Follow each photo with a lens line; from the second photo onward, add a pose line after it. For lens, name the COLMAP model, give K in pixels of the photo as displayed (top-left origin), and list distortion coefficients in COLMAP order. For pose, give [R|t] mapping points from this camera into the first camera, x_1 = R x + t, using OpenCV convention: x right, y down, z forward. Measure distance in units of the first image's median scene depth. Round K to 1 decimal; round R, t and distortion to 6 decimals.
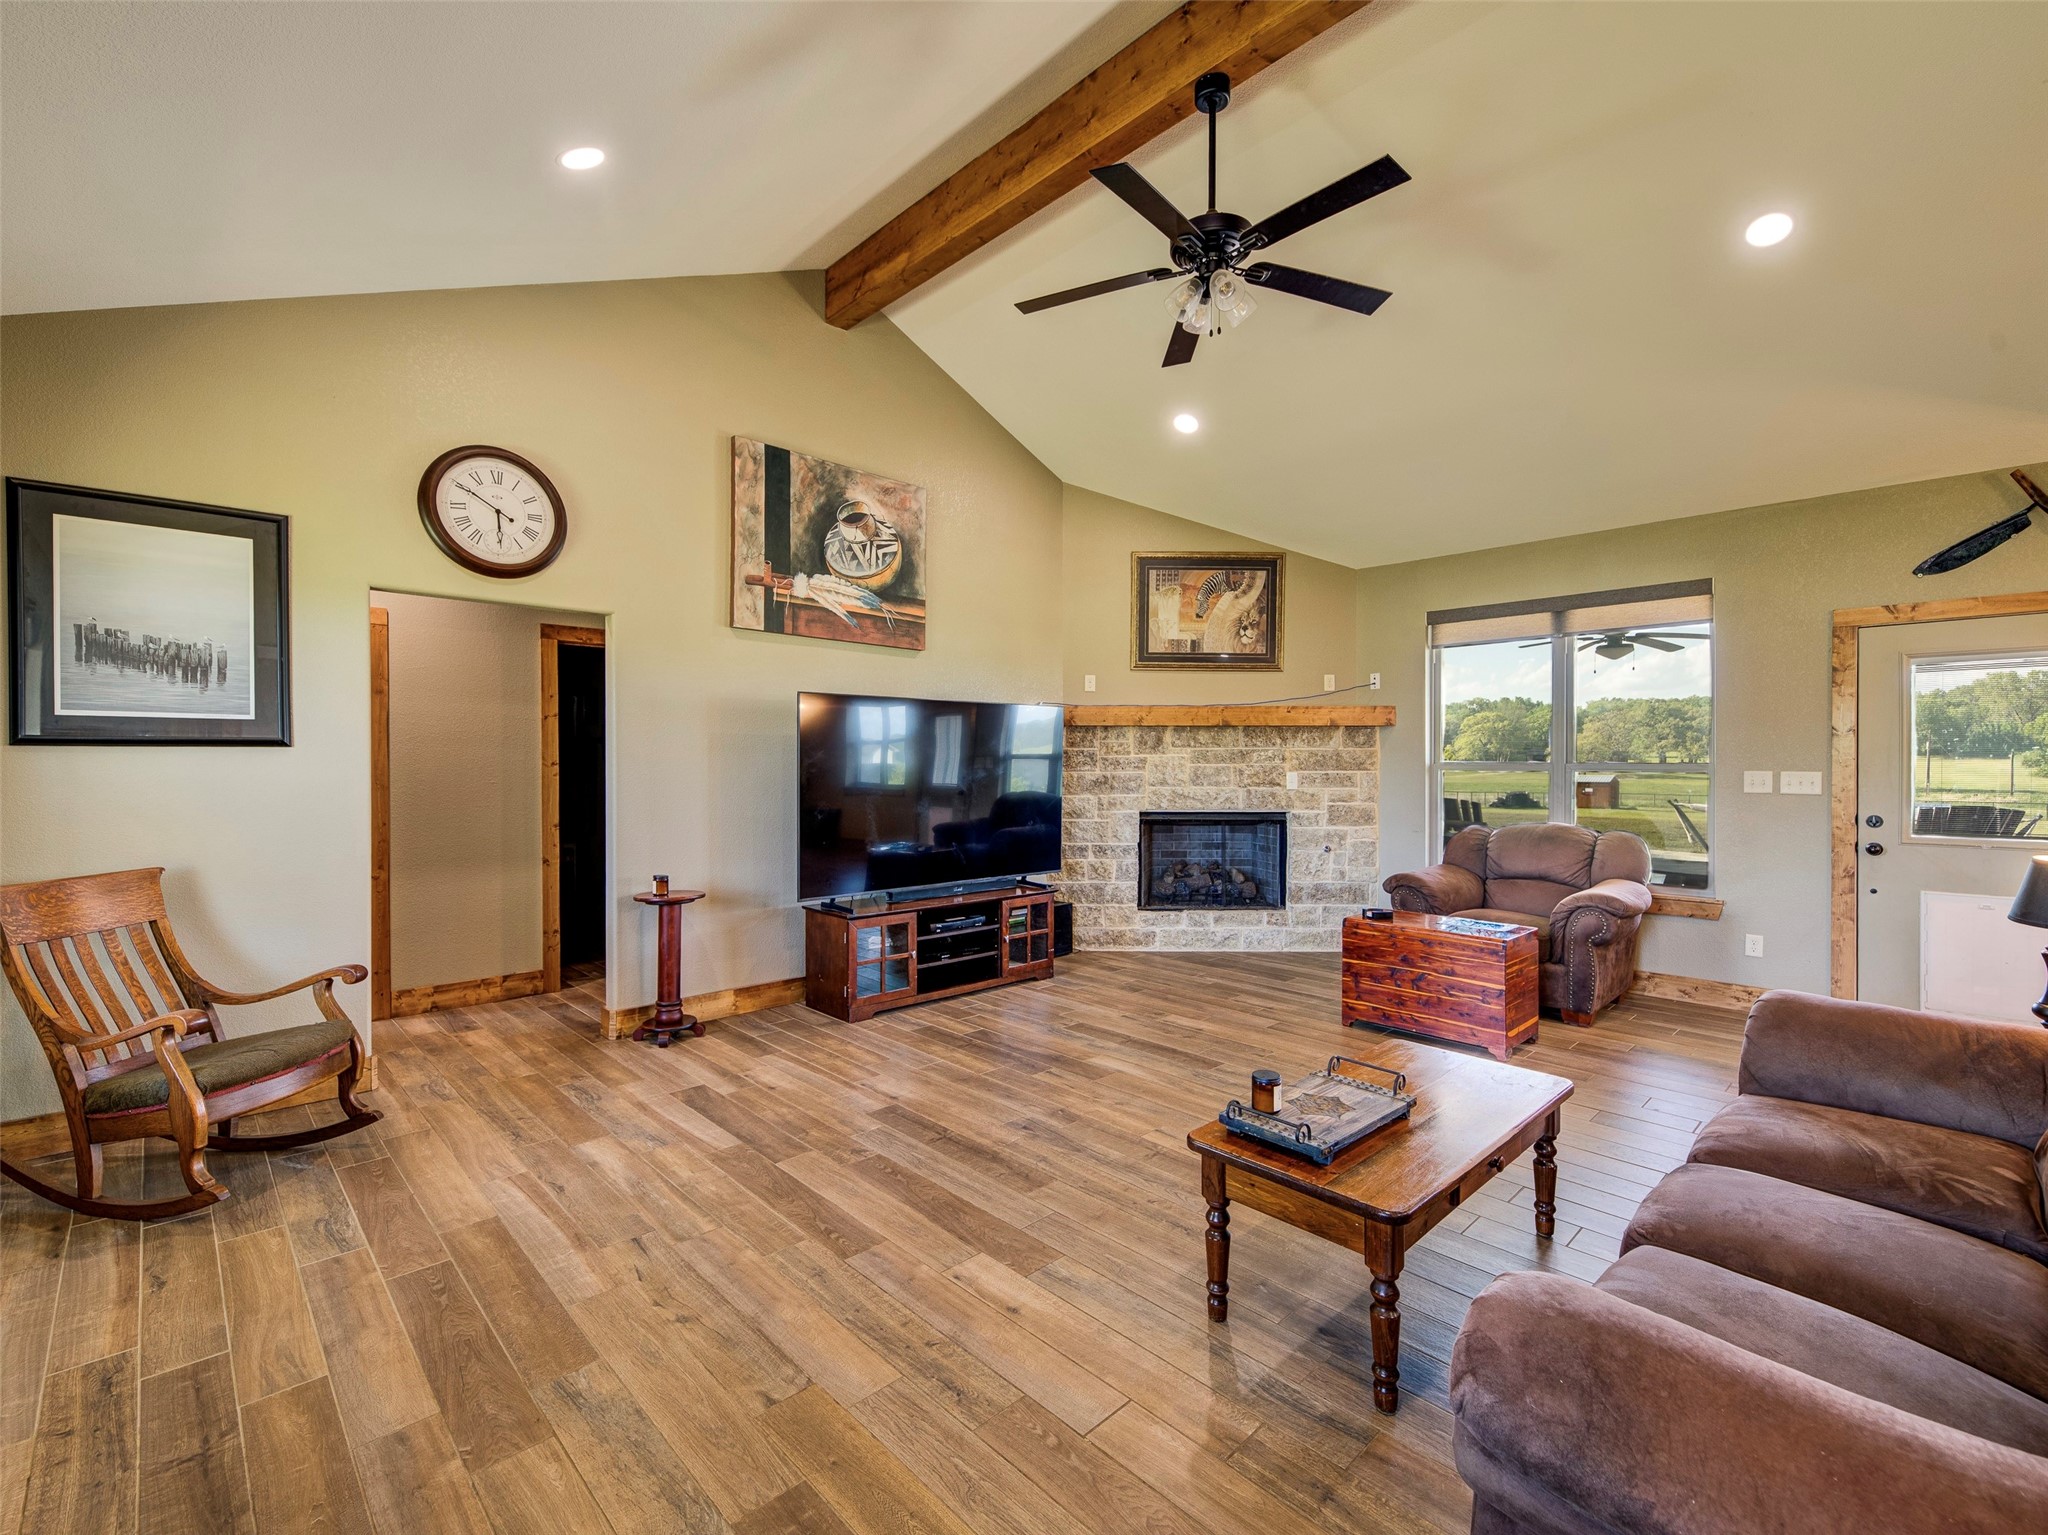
lens RADIAL K [[948.0, 0, 1021.9], [0, 948.0, 766.5], [0, 0, 1]] dist [-0.004716, -0.000462]
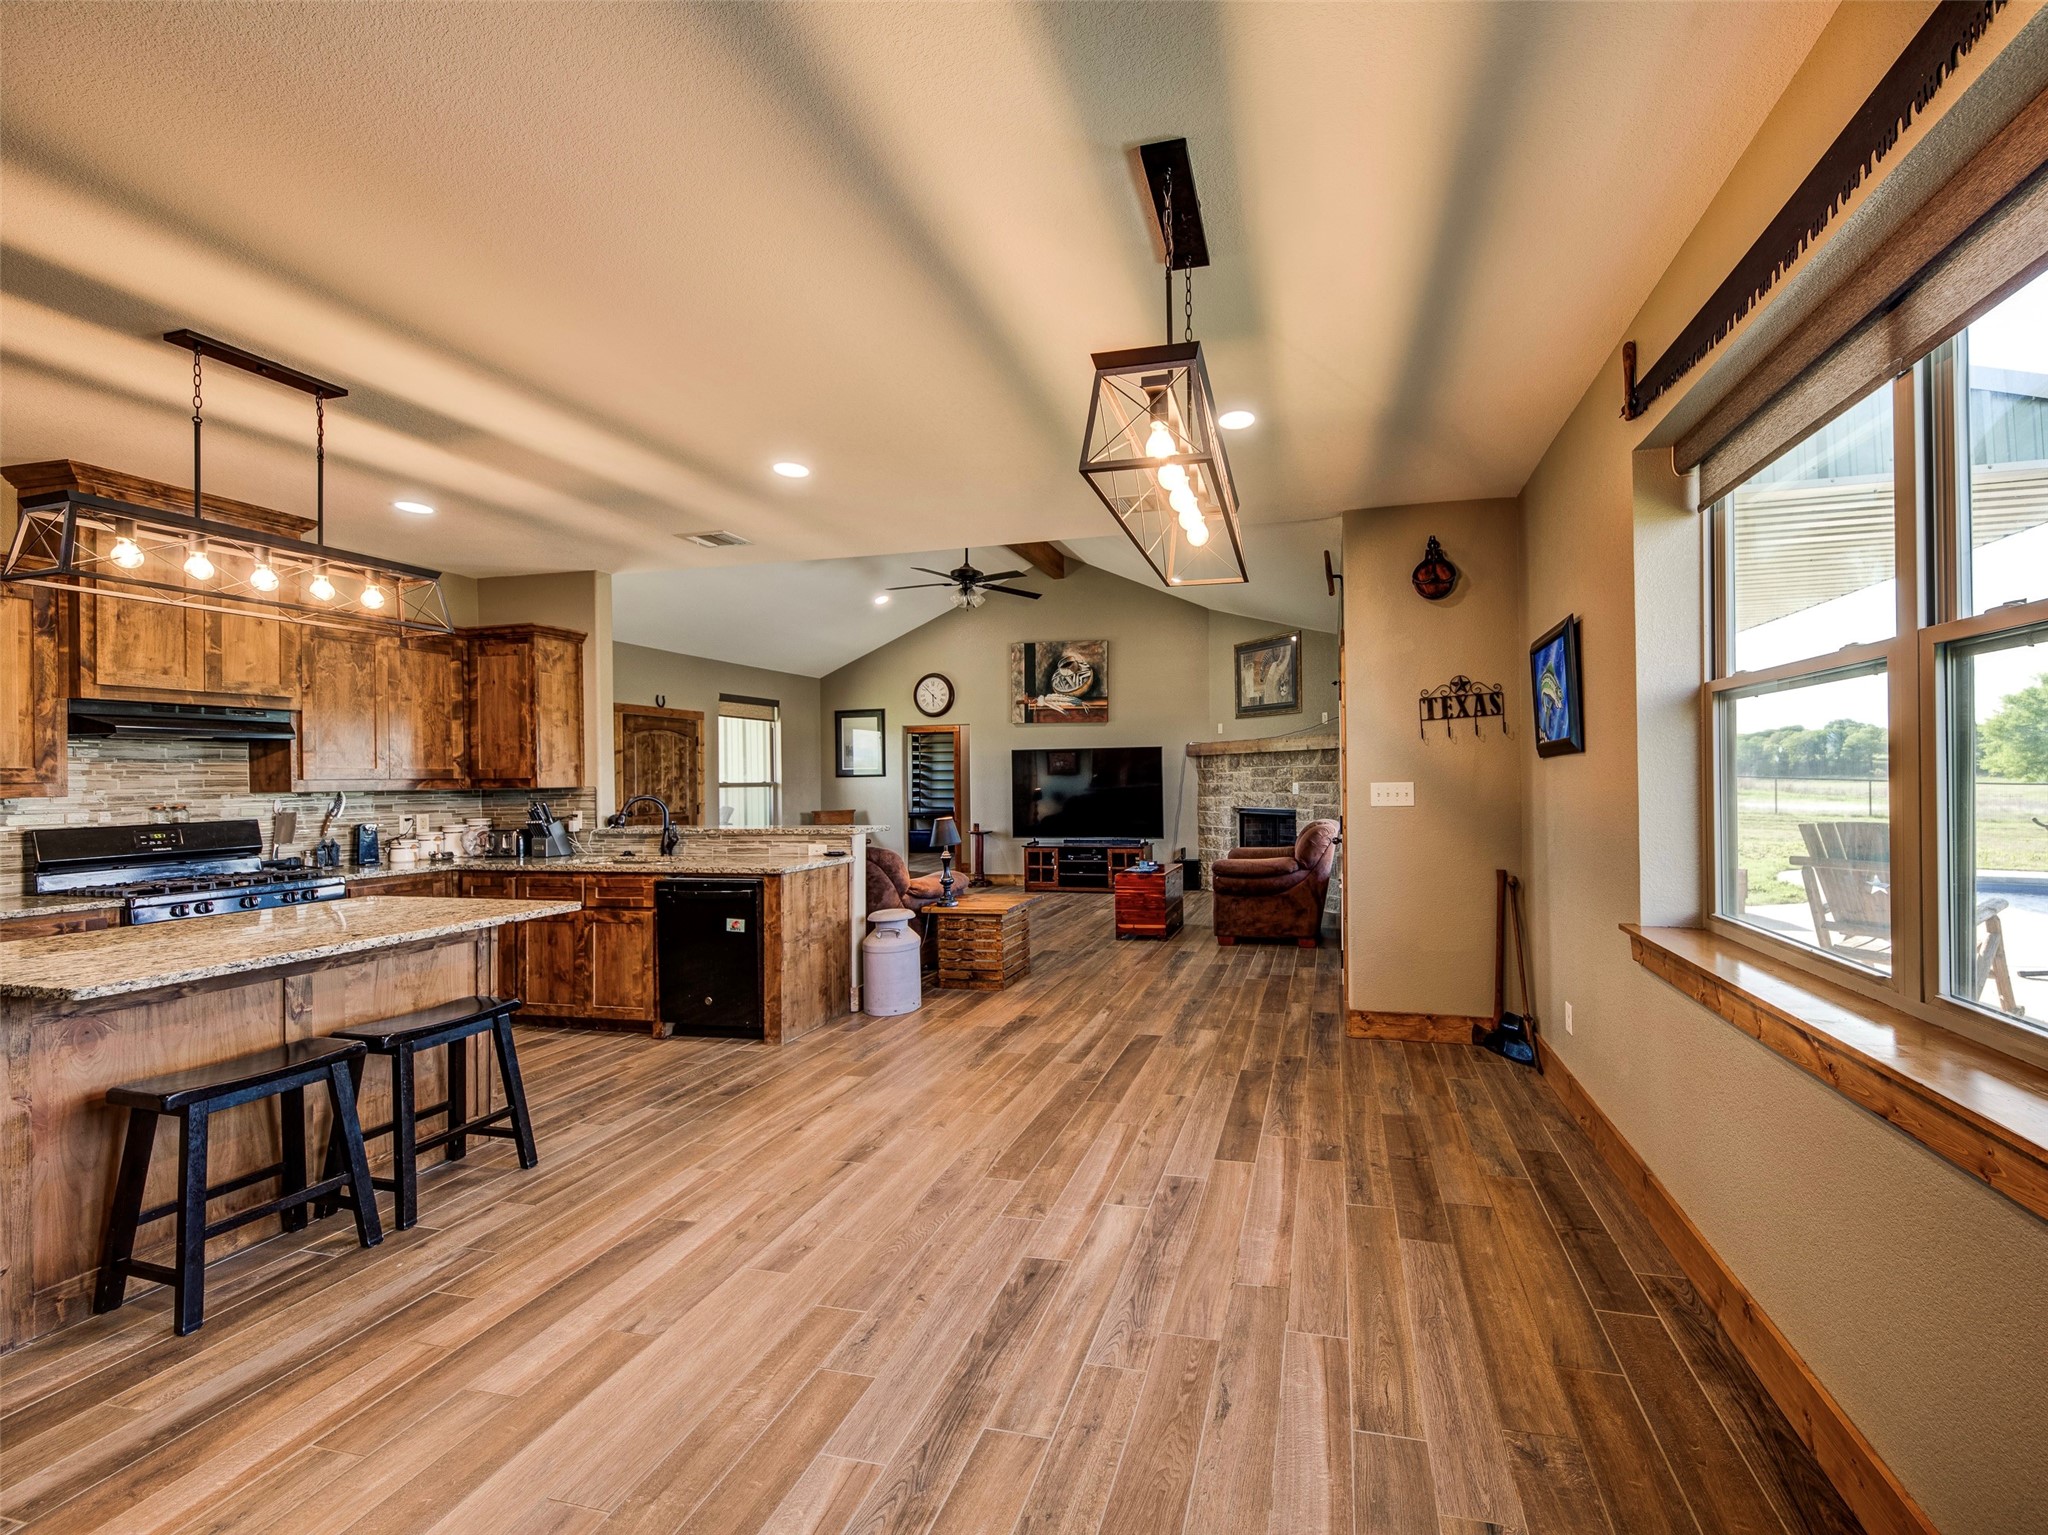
lens RADIAL K [[828.9, 0, 1029.1], [0, 828.9, 776.3], [0, 0, 1]] dist [0.000292, 0.000001]
pose [[0.469155, -0.010975, -0.883048, 1.366733], [0.008390, 0.999933, -0.007970, 0.003294], [0.883076, -0.003670, 0.469215, 0.046991]]
